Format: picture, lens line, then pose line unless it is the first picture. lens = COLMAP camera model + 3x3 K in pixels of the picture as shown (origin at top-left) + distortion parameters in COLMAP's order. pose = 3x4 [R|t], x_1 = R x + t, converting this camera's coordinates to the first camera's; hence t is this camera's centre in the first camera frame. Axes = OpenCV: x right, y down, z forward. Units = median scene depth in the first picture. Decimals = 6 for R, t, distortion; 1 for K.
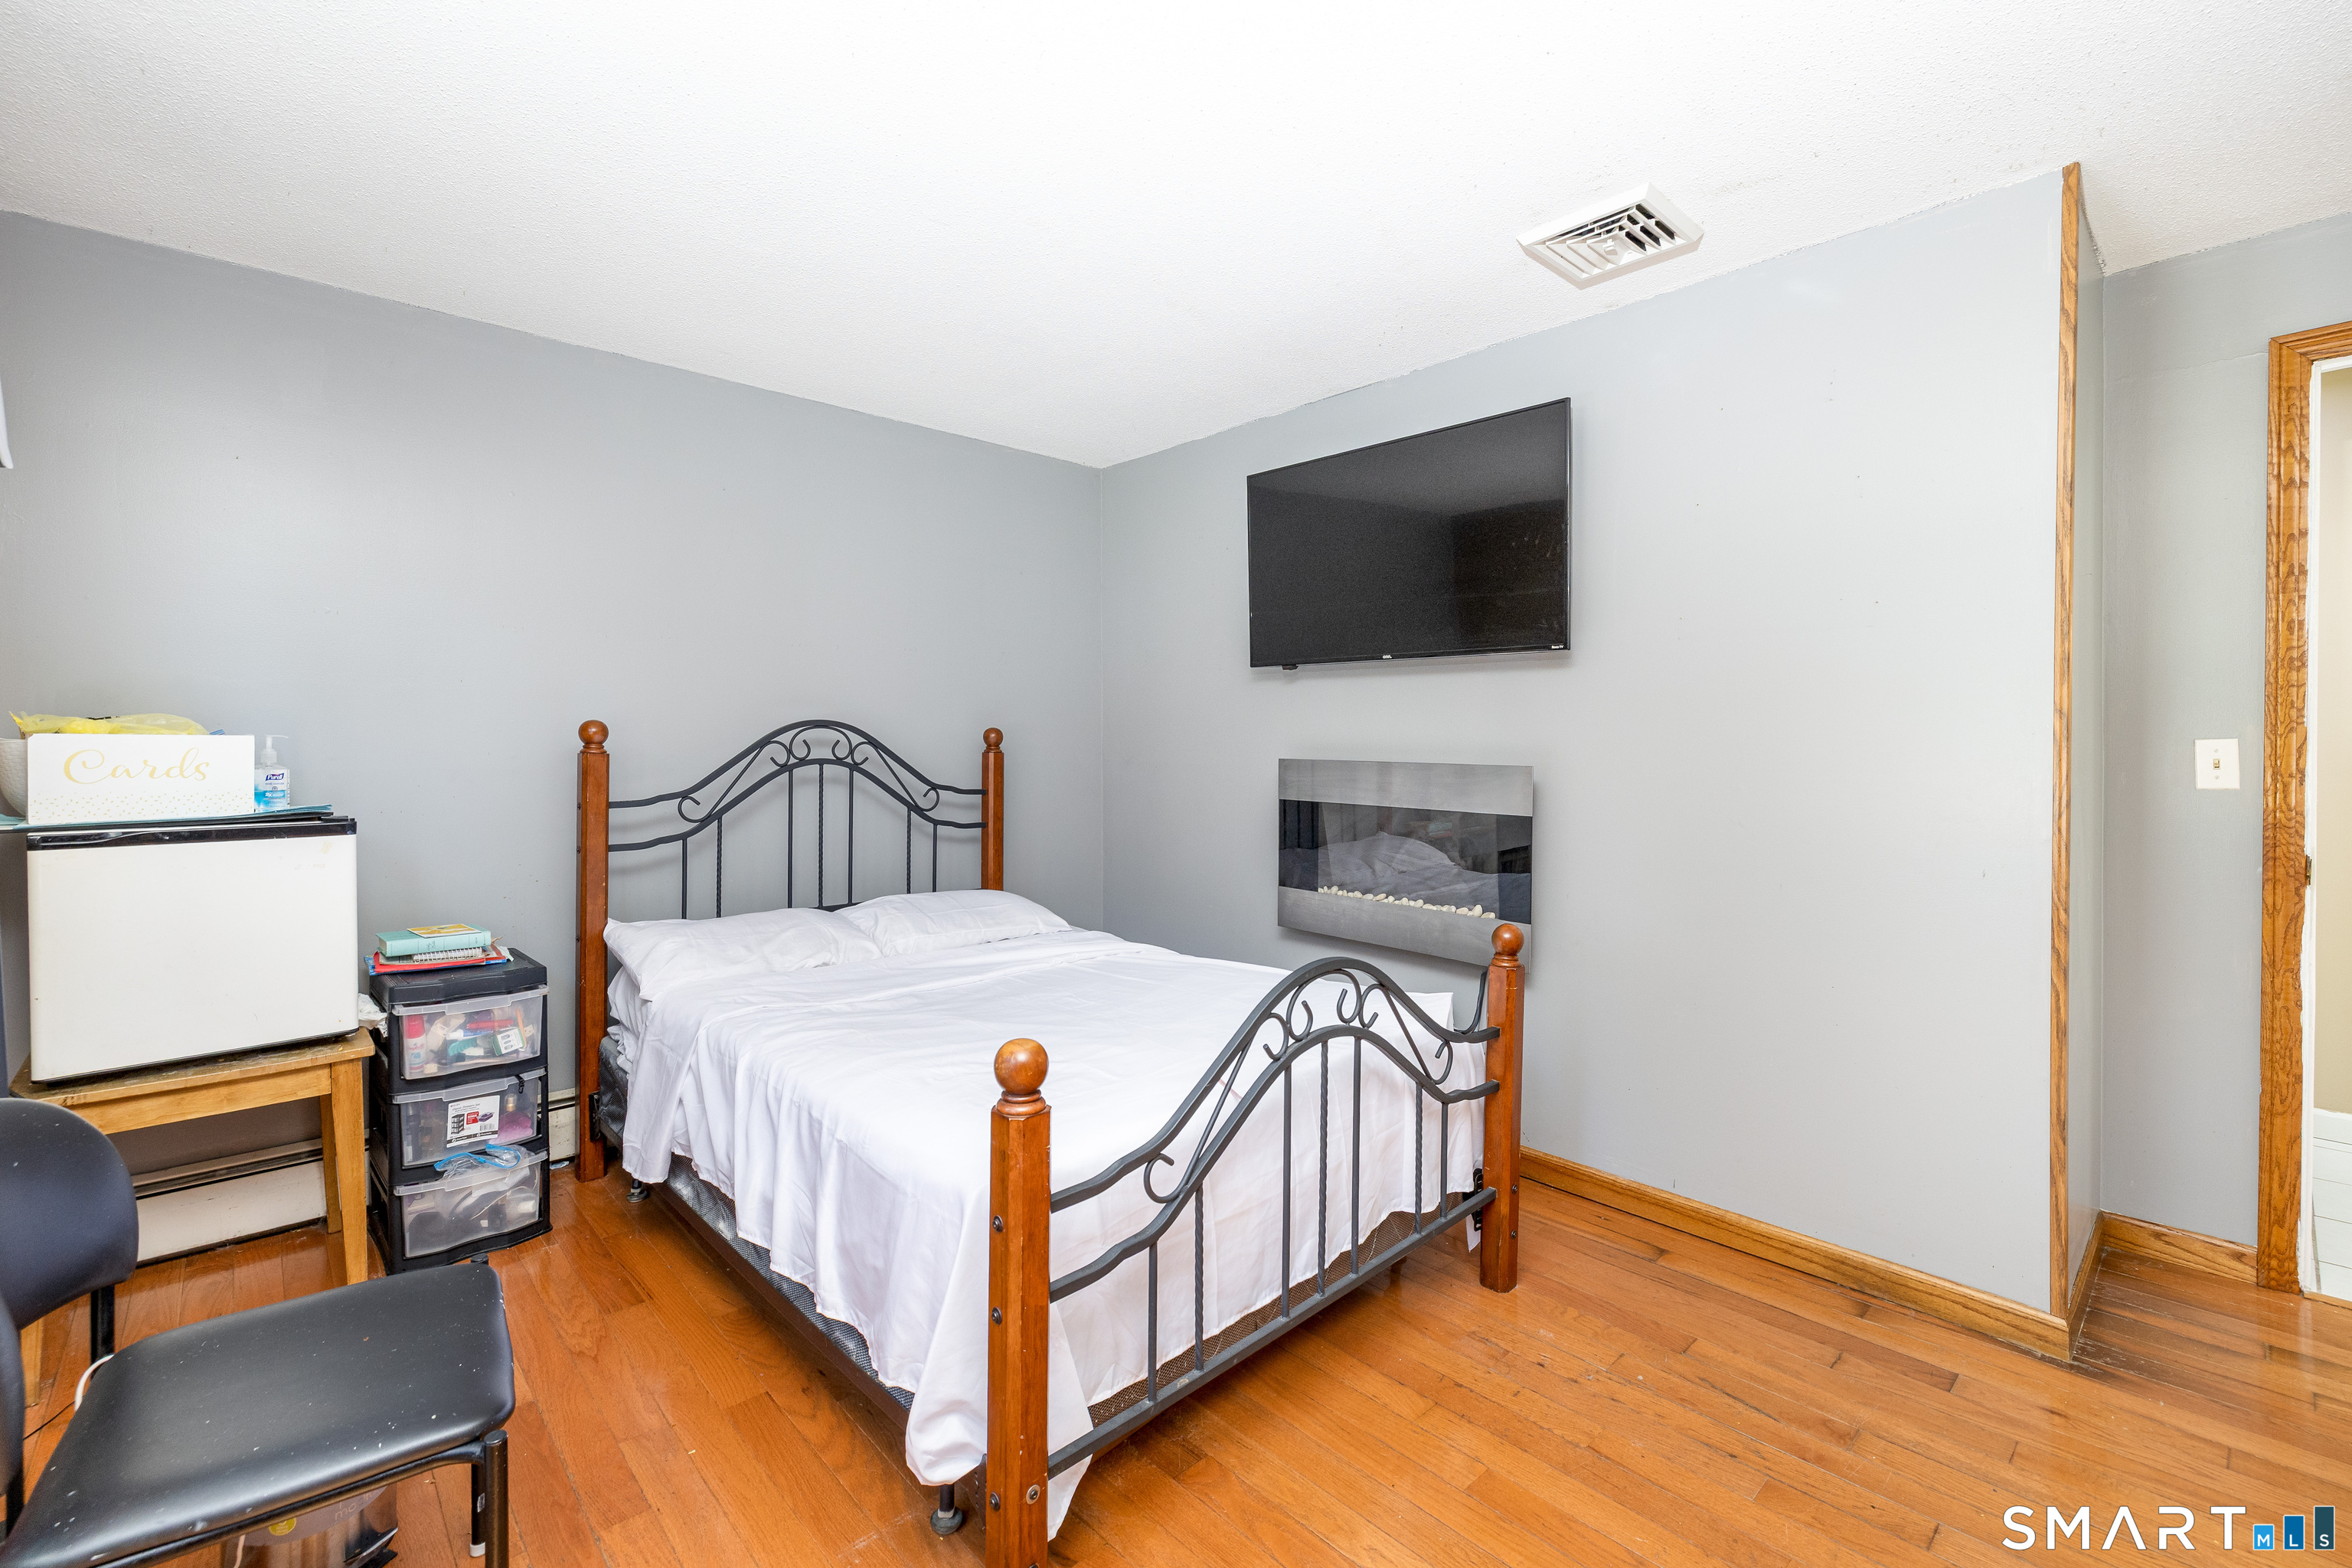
lens RADIAL K [[1008.9, 0, 1178.5], [0, 1008.9, 750.4], [0, 0, 1]] dist [-0.002431, -0.000193]
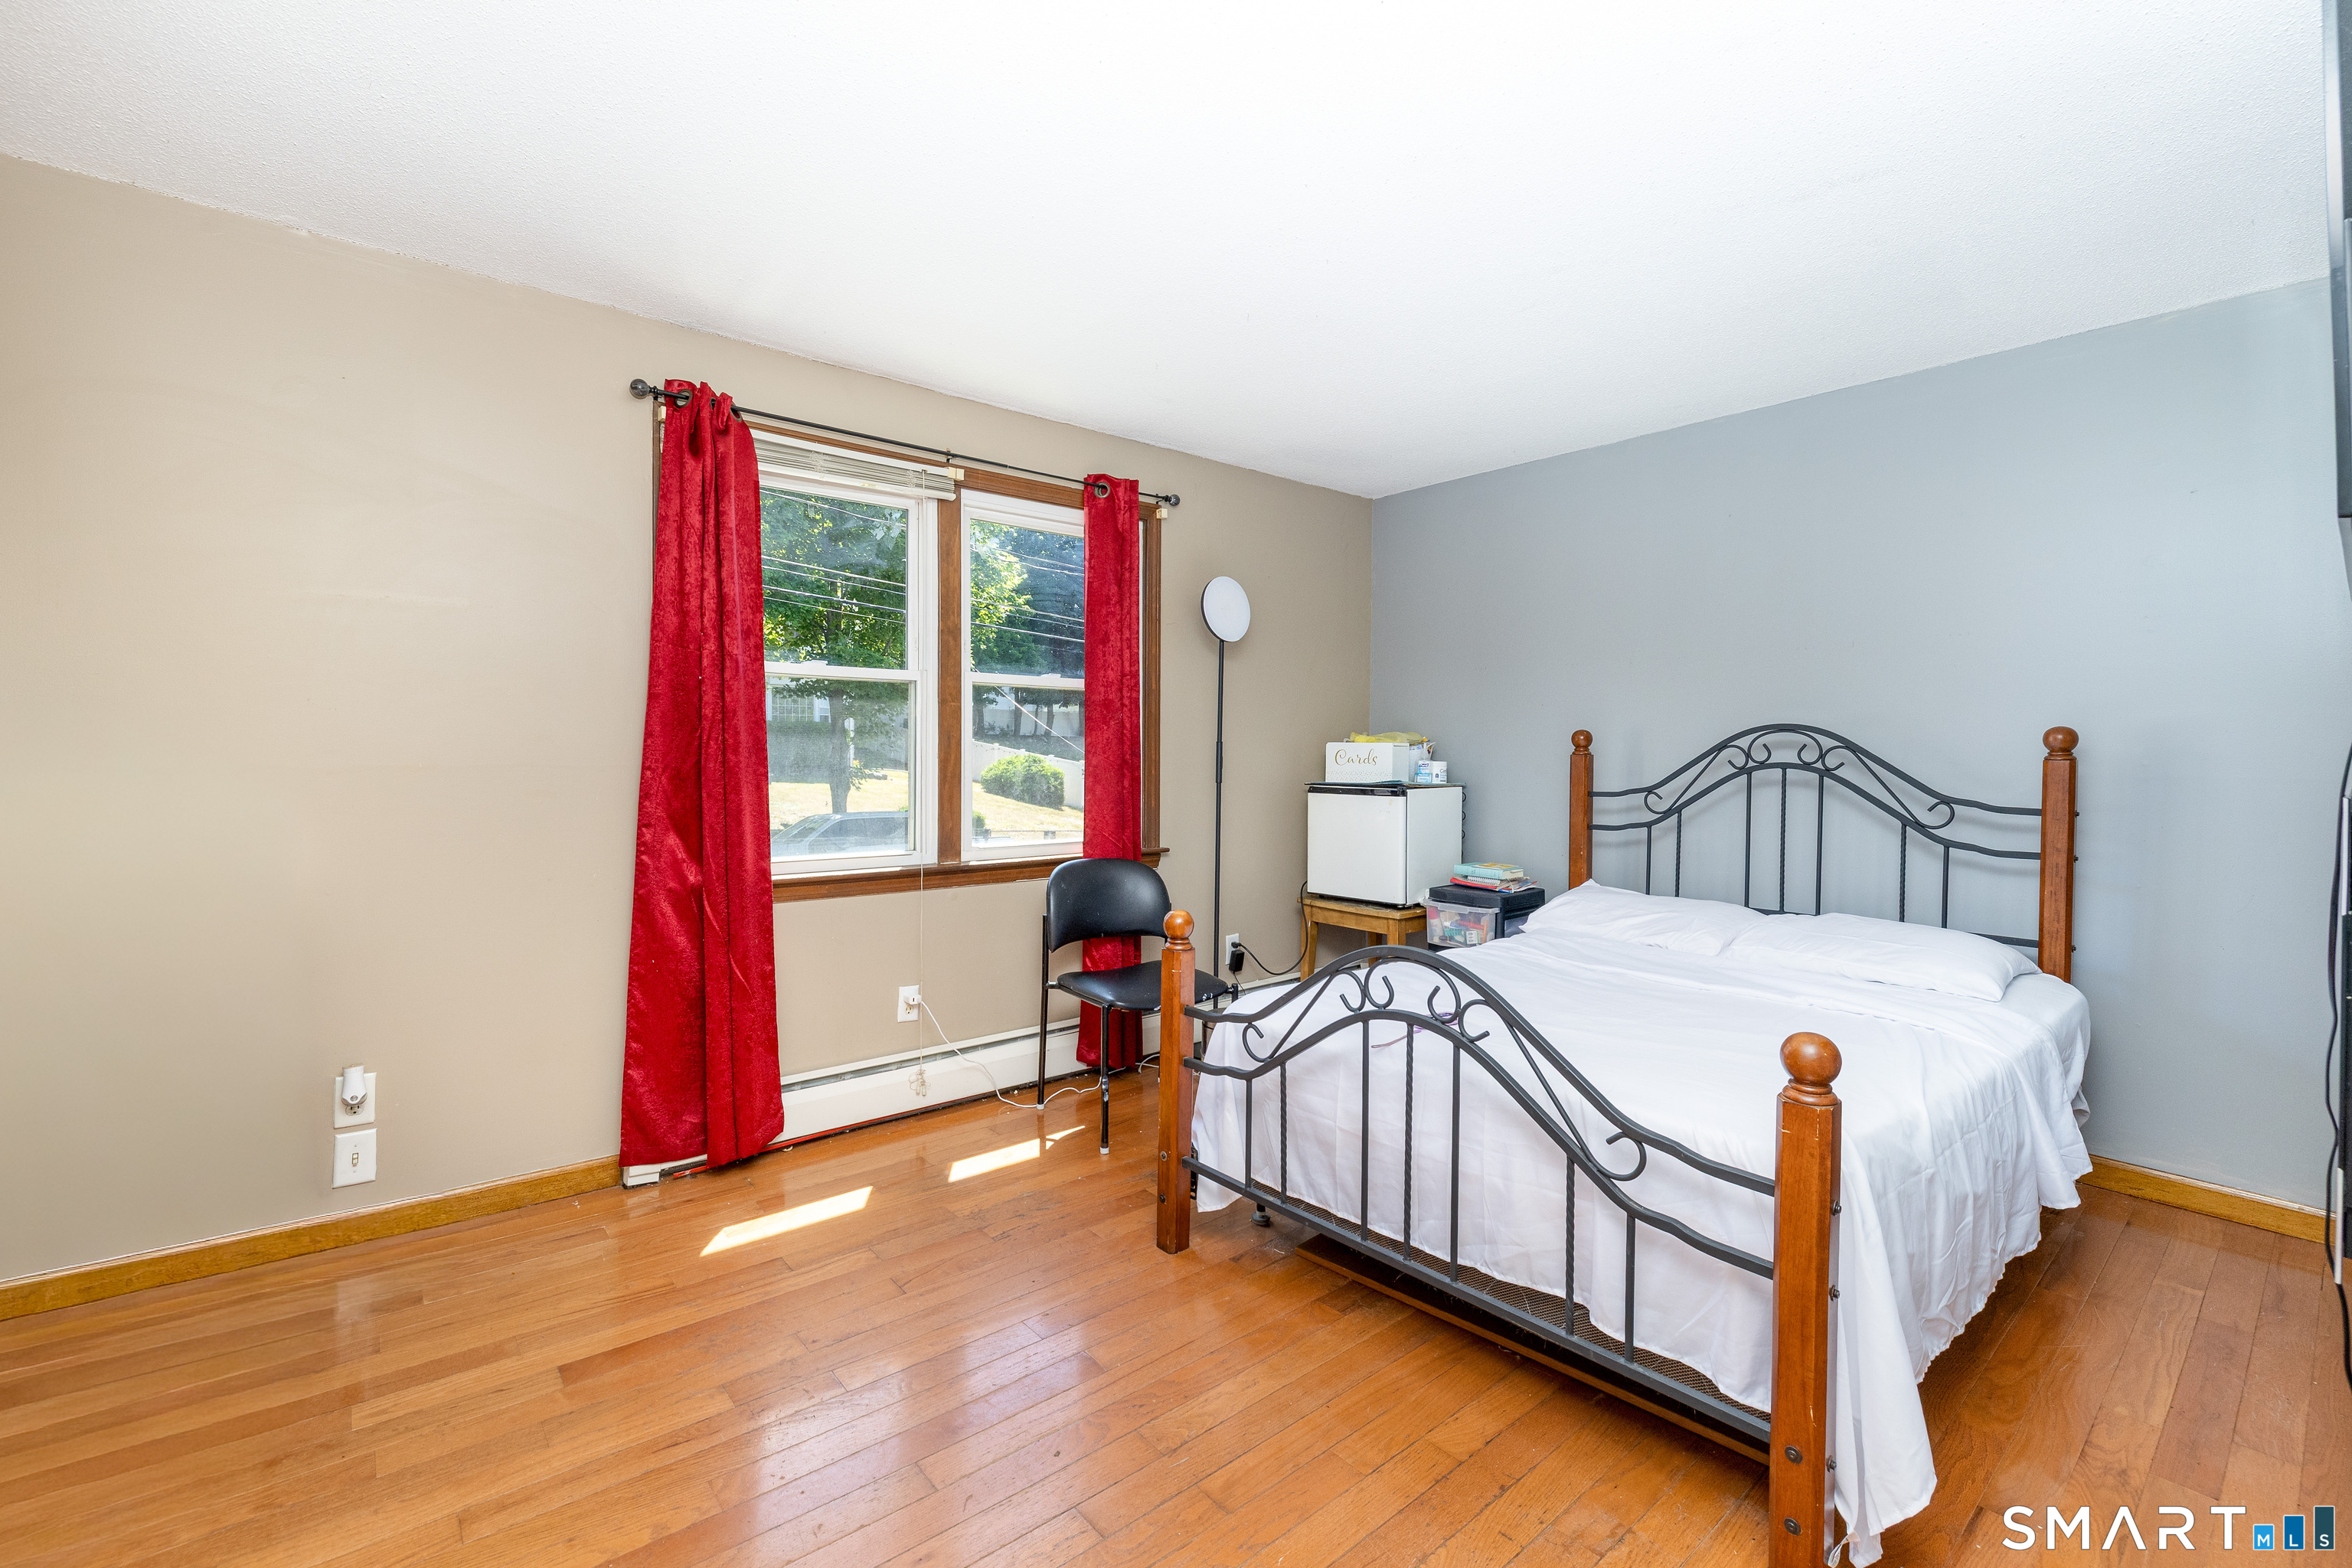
lens RADIAL K [[1008.9, 0, 1178.5], [0, 1008.9, 750.4], [0, 0, 1]] dist [-0.002431, -0.000193]
pose [[-0.043362, 0.001762, -0.999058, 0.687953], [-0.011872, 0.999927, 0.002279, 0.000852], [0.998989, 0.011960, -0.043338, 0.455795]]
